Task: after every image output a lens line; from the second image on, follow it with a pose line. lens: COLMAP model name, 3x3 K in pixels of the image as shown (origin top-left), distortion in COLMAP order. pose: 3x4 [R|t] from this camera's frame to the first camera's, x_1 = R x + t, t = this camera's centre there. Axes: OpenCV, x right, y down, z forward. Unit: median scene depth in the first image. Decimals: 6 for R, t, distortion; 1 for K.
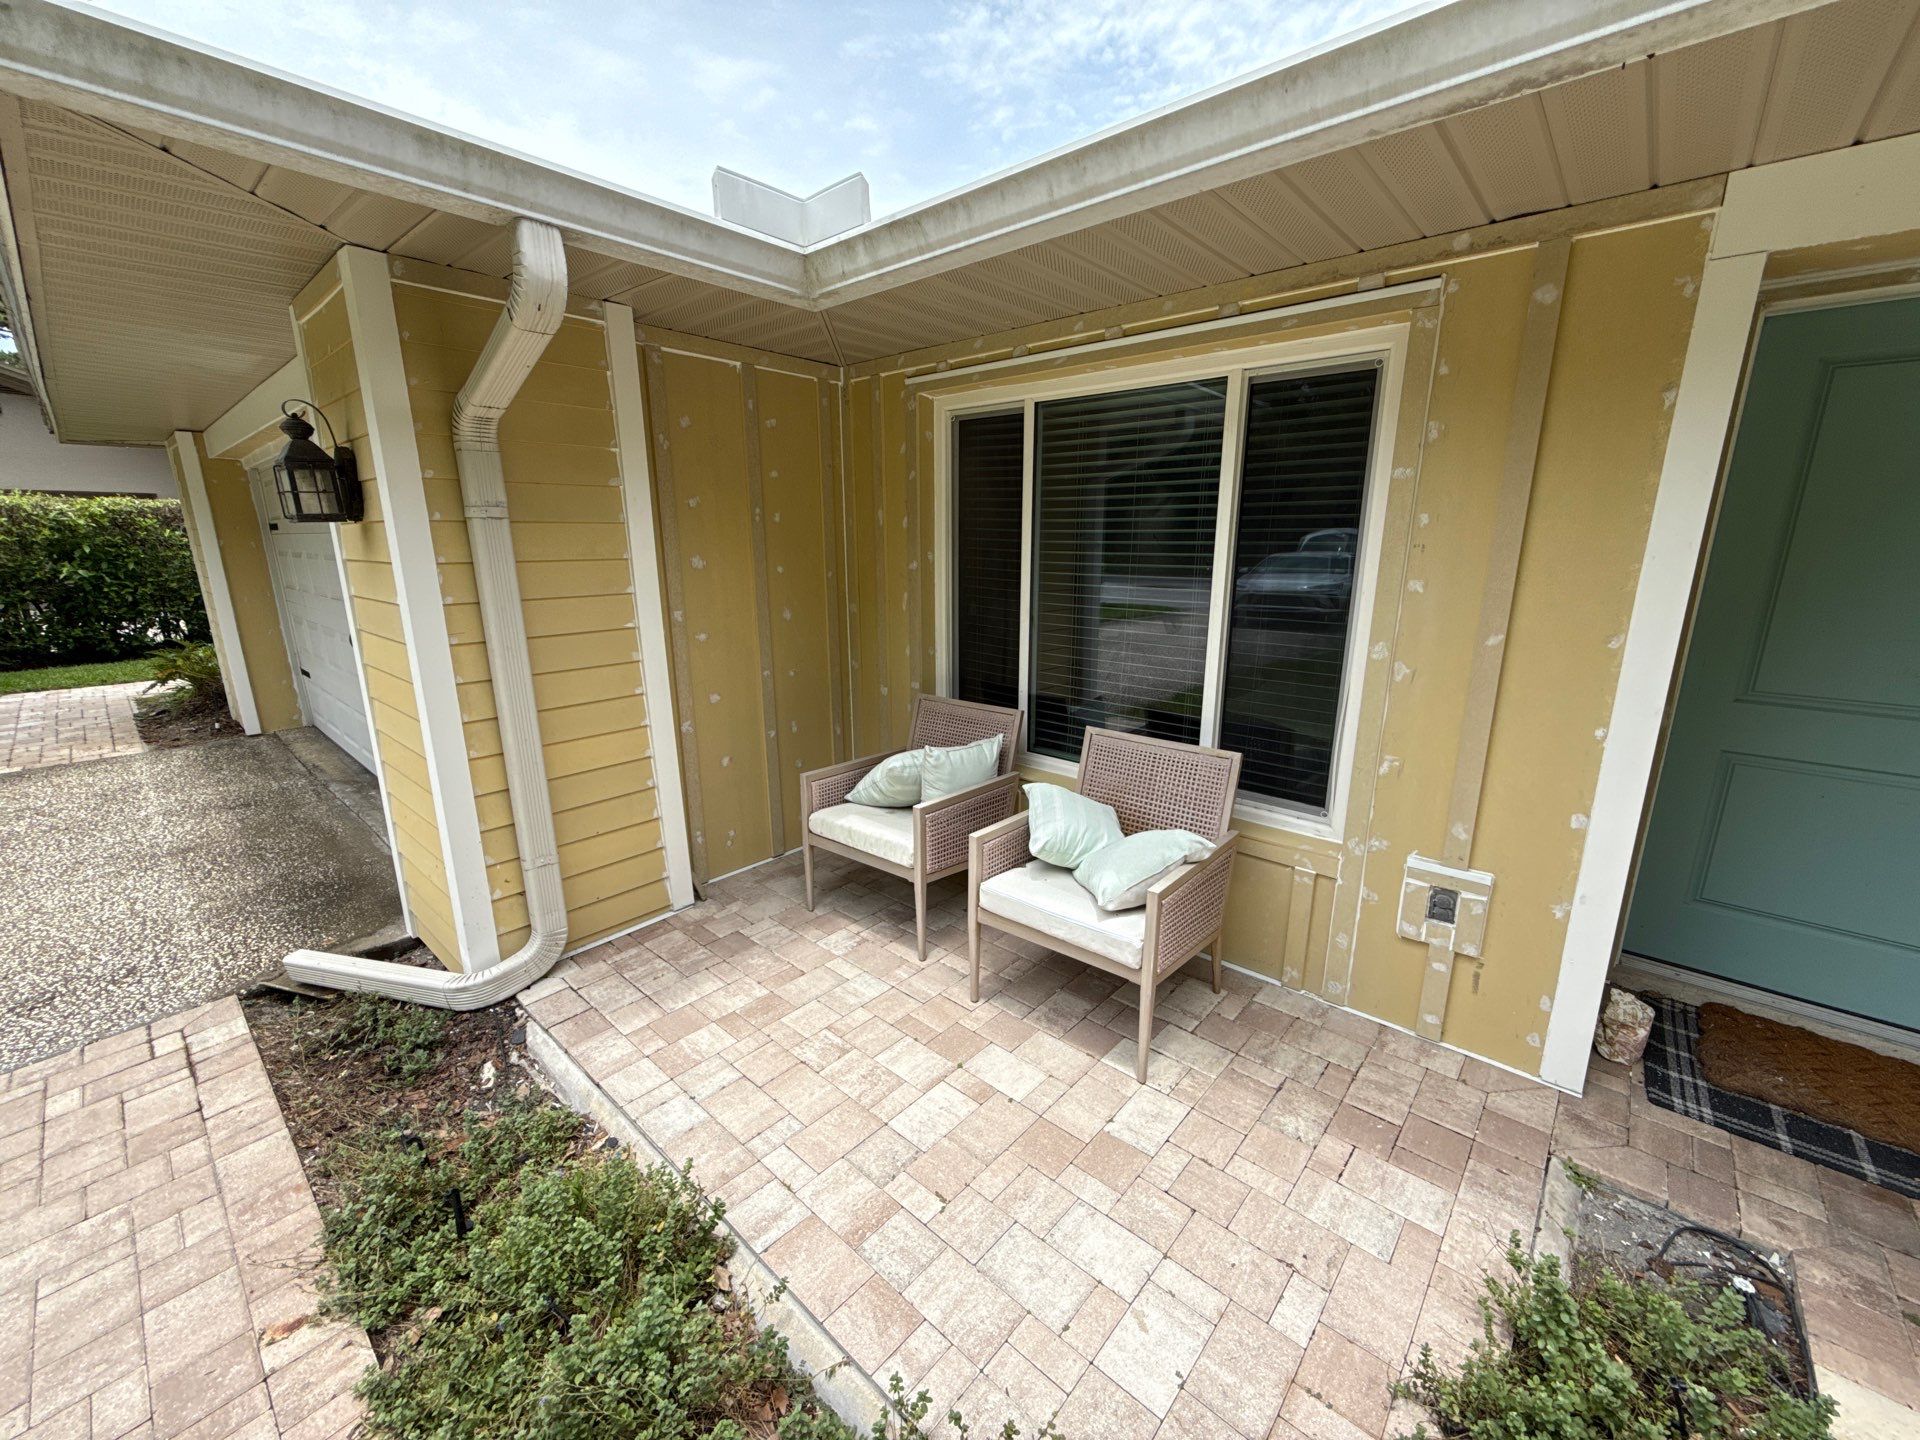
lens RADIAL K [[762.3, 0, 962.1], [0, 762.3, 720.1], [0, 0, 1]] dist [0.000516, 0.000103]
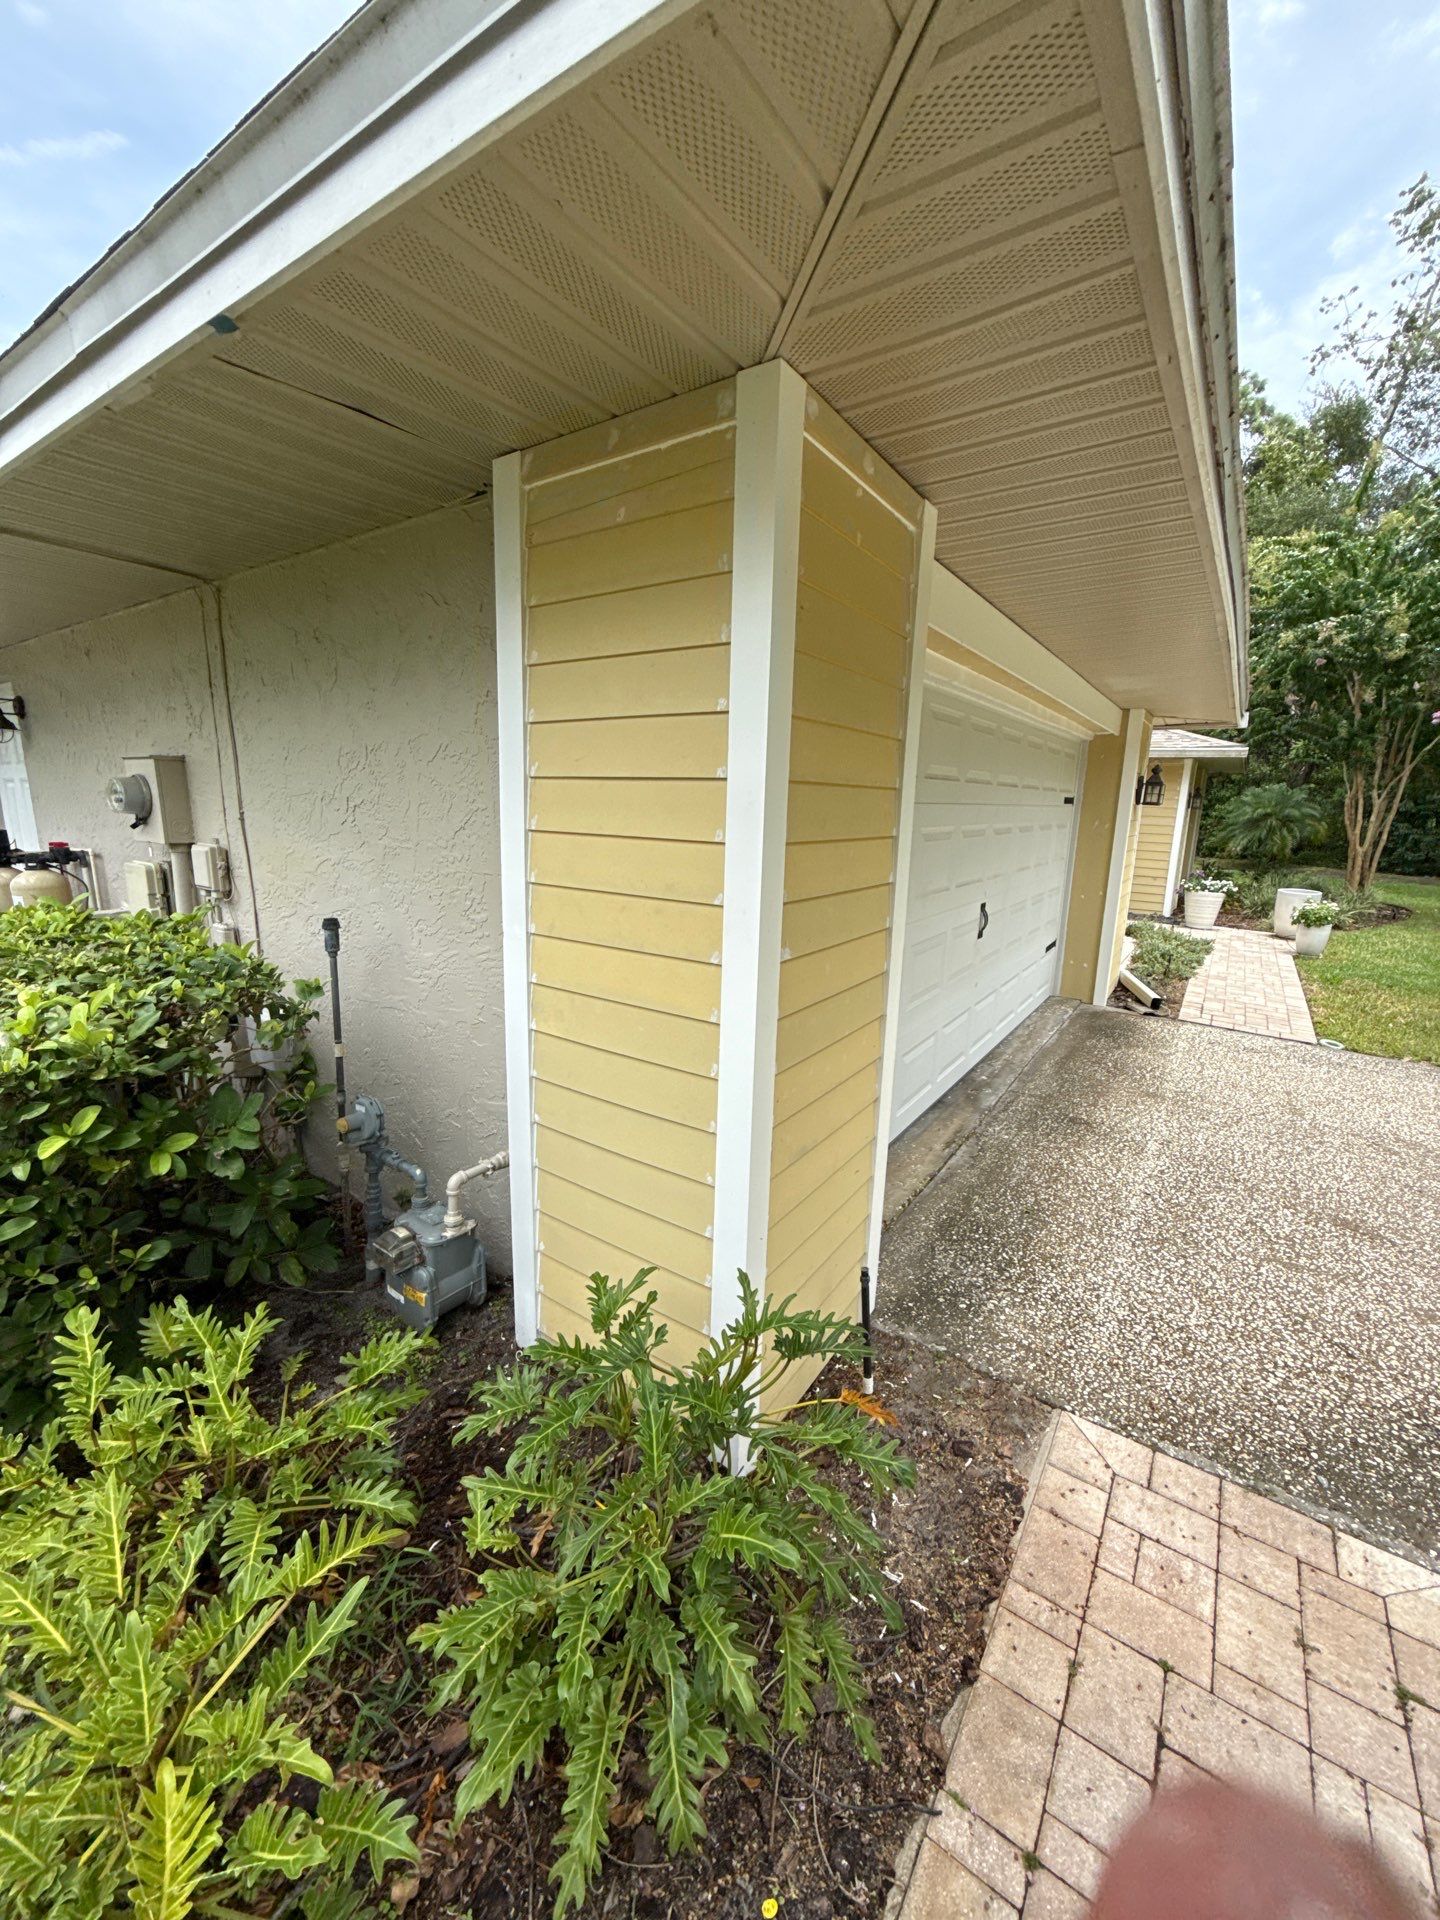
lens RADIAL K [[762.3, 0, 716.8], [0, 762.3, 954.7], [0, 0, 1]] dist [0.000516, 0.000103]
pose [[-0.123577, -0.201266, 0.971710, -3.514665], [0.211698, 0.951327, 0.223967, -0.722455], [-0.969491, 0.233386, -0.074954, 2.934881]]
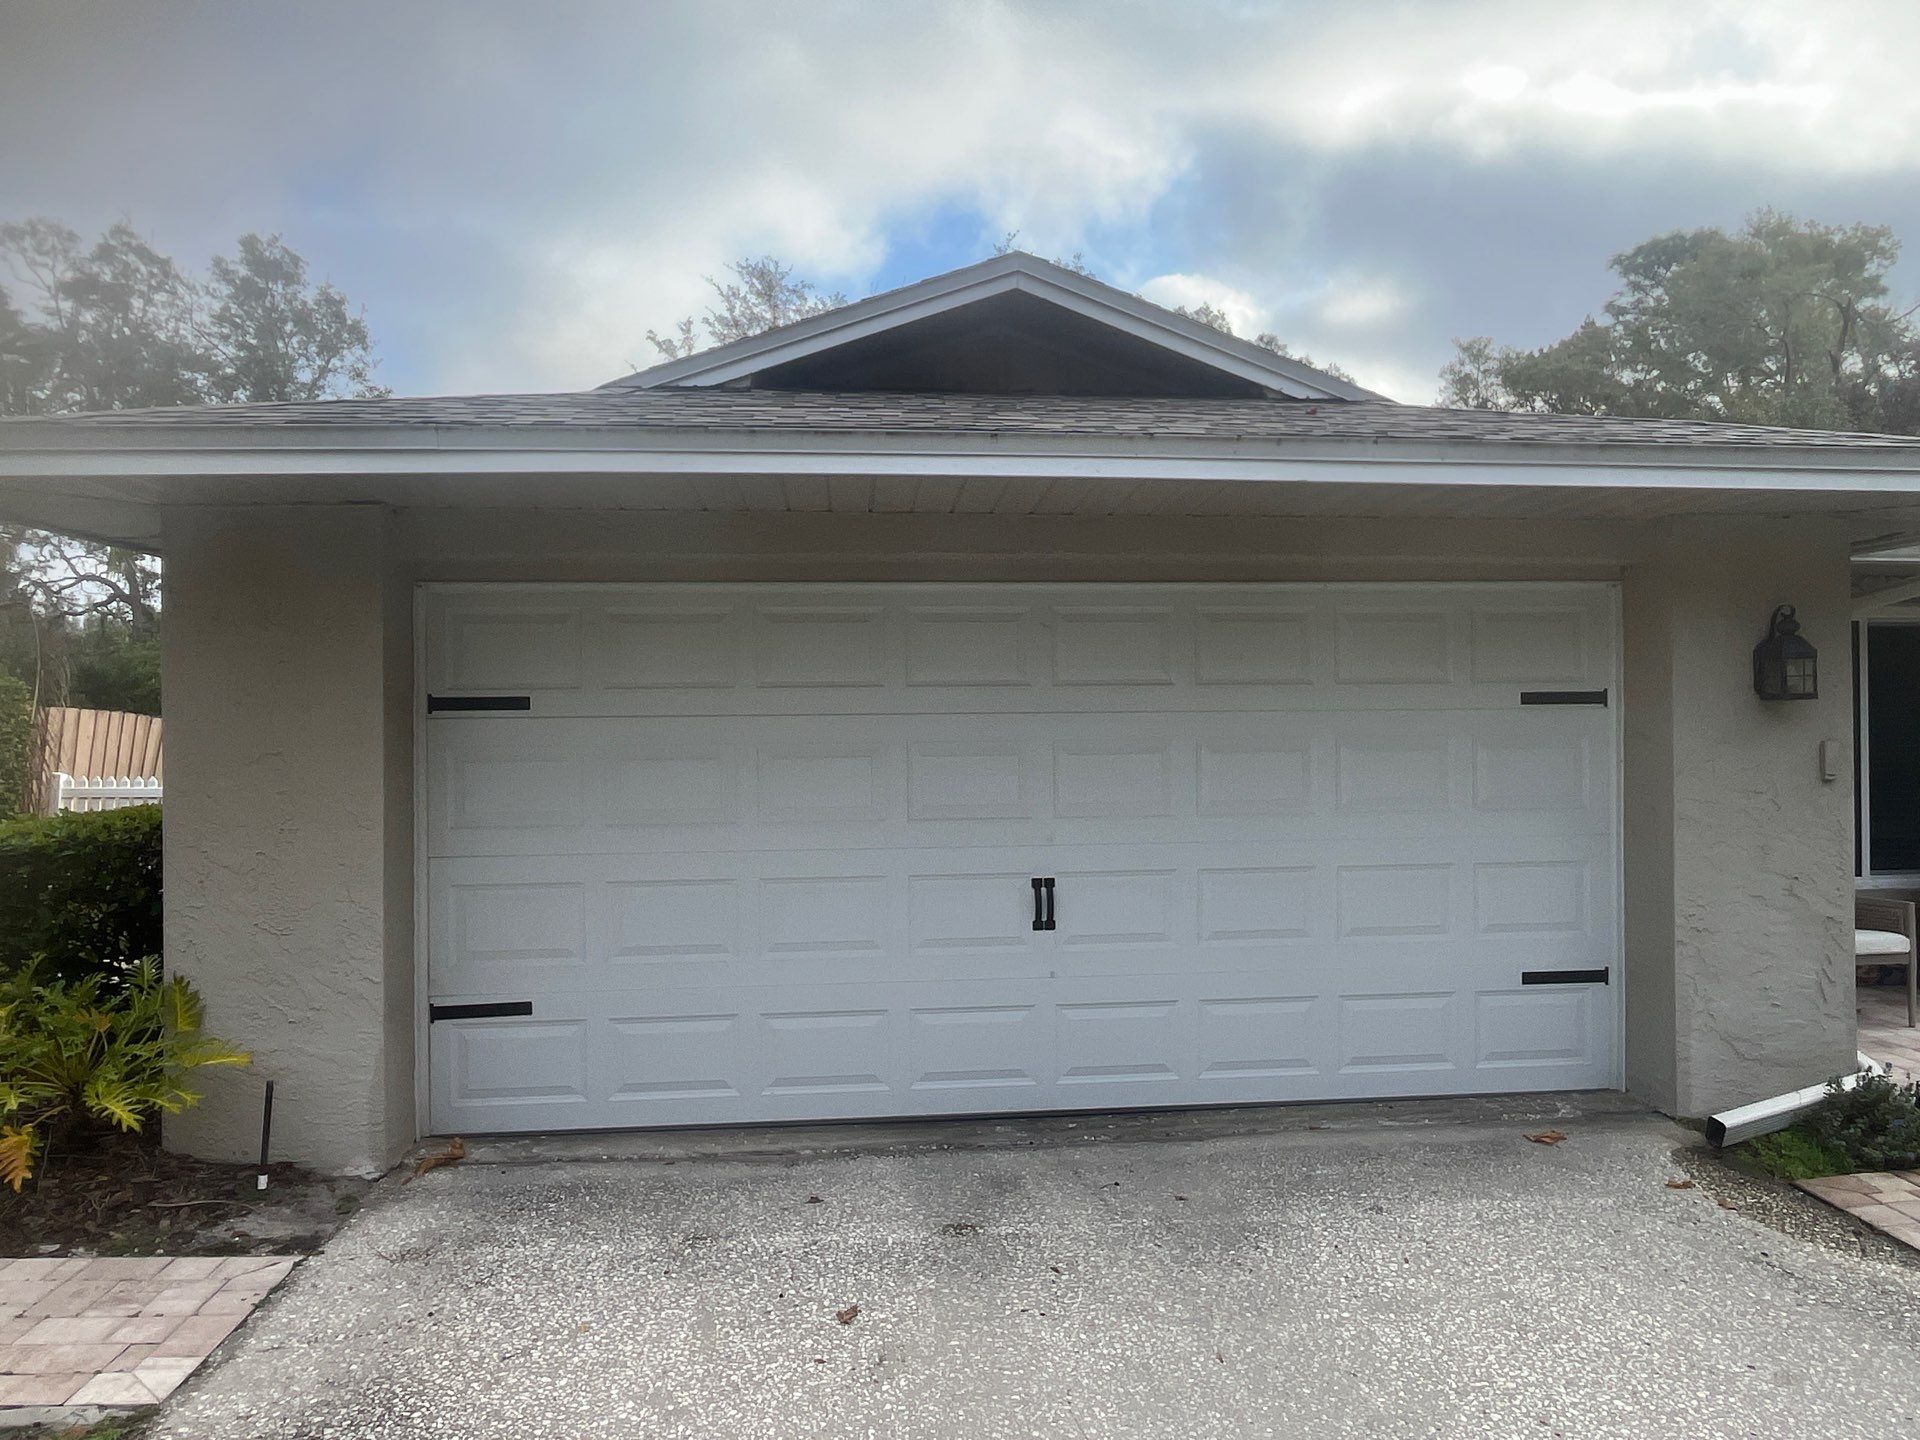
lens RADIAL K [[1265.5, 0, 957.9], [0, 1265.5, 715.0], [0, 0, 1]] dist [-0.000600, -0.002752]
pose [[0.680093, -0.001189, 0.733125, -3.408825], [0.179285, 0.969906, -0.164743, -0.157050], [-0.710866, 0.243479, 0.659839, 0.677161]]
